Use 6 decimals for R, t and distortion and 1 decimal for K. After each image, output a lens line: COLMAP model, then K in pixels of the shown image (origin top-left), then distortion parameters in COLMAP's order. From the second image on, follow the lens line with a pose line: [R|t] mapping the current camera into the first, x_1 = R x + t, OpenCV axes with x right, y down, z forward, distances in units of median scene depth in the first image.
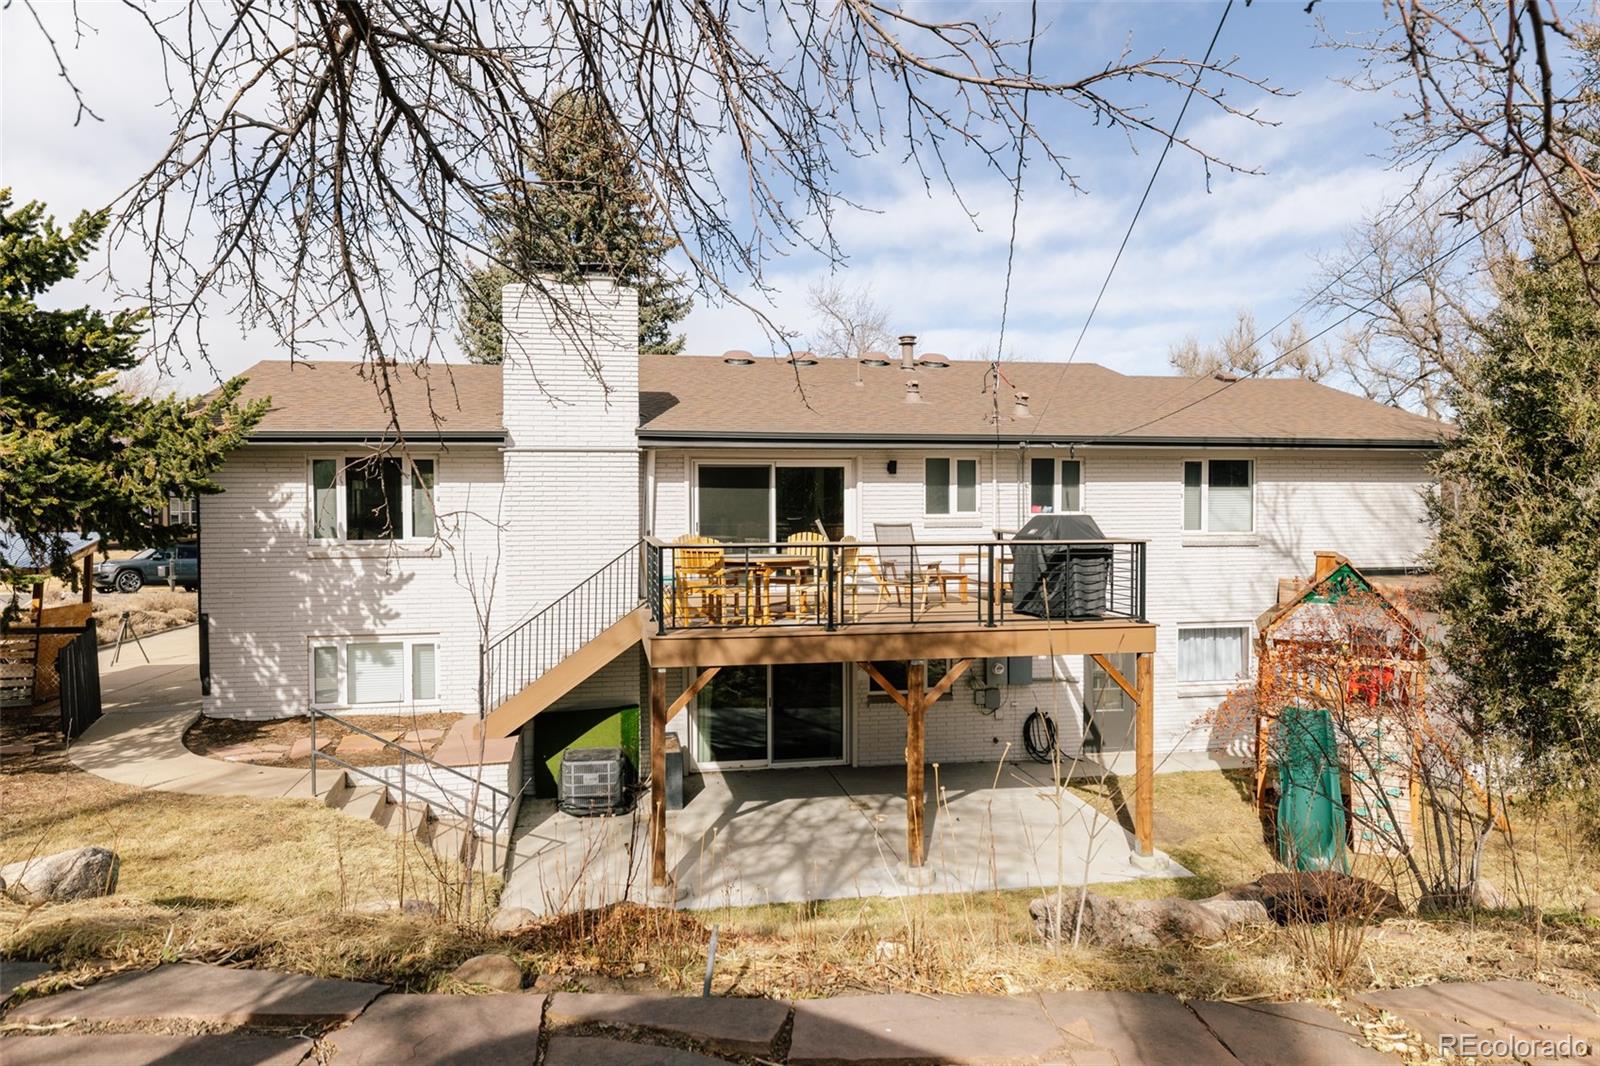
lens RADIAL K [[1007.6, 0, 800.2], [0, 1007.6, 529.7], [0, 0, 1]] dist [0.005740, 0.000707]
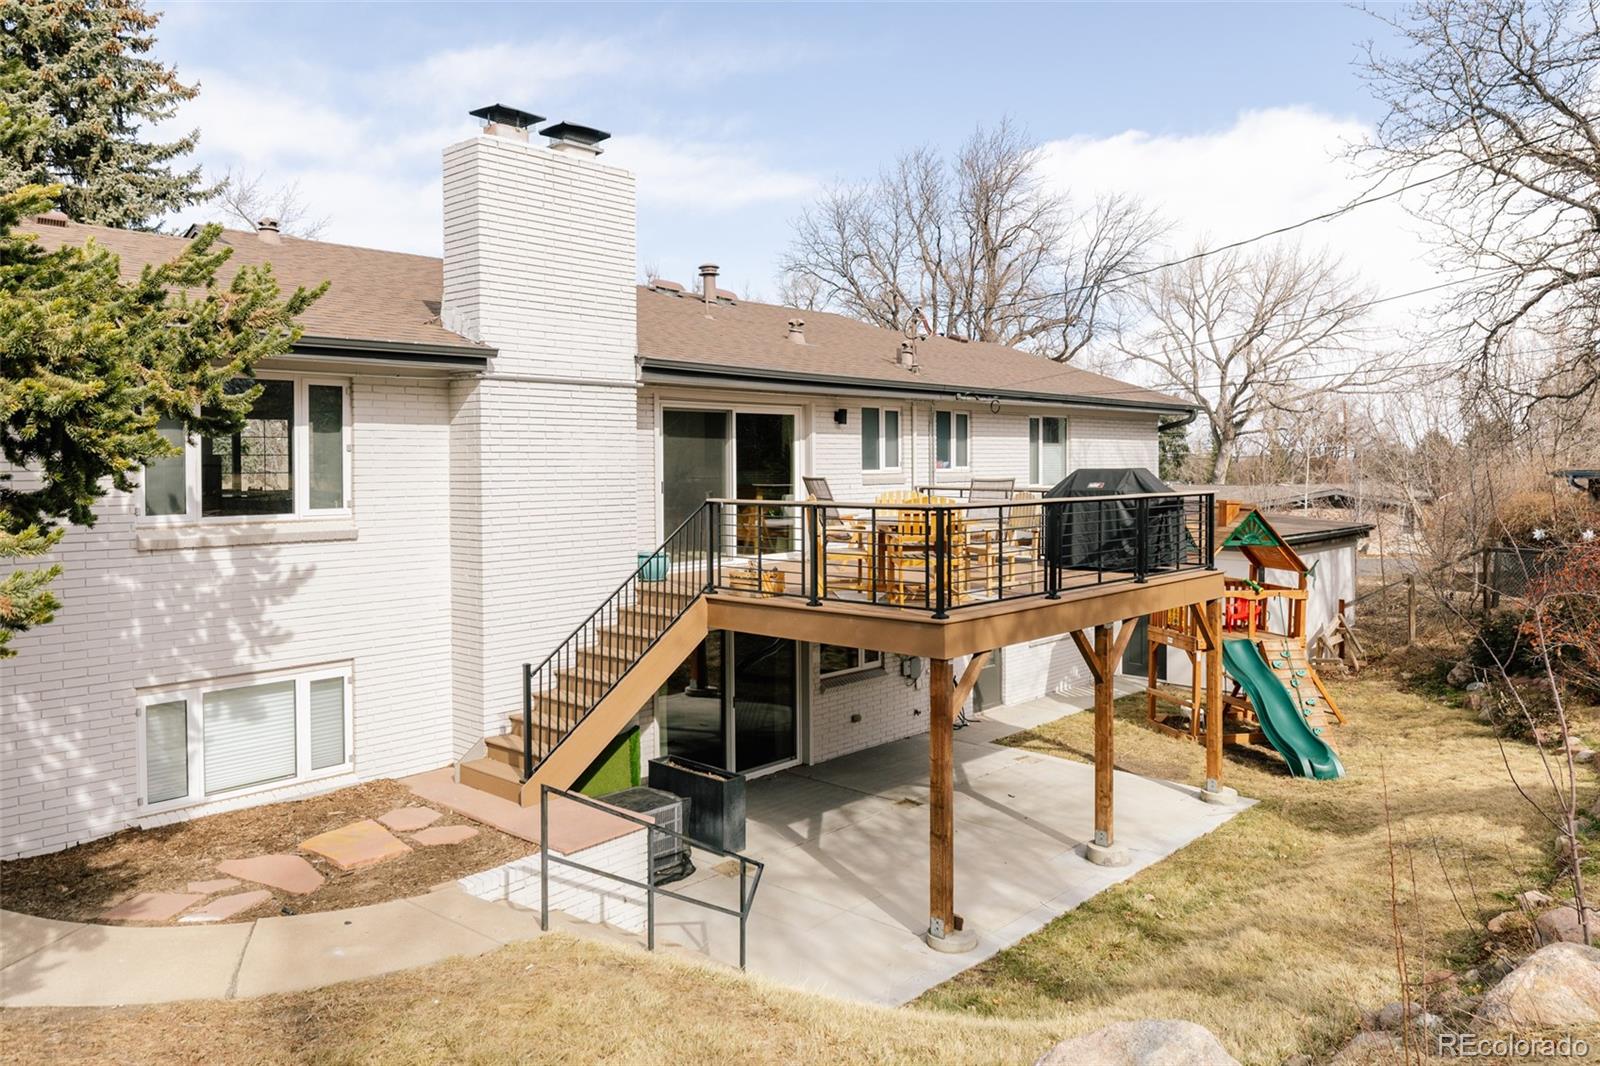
lens RADIAL K [[1109.1, 0, 799.6], [0, 1109.1, 467.1], [0, 0, 1]] dist [-0.007286, -0.000195]
pose [[0.796118, -0.003622, 0.605131, -0.561371], [0.016836, 0.999728, -0.016166, -0.002506], [-0.604908, 0.023058, 0.795962, 0.270227]]
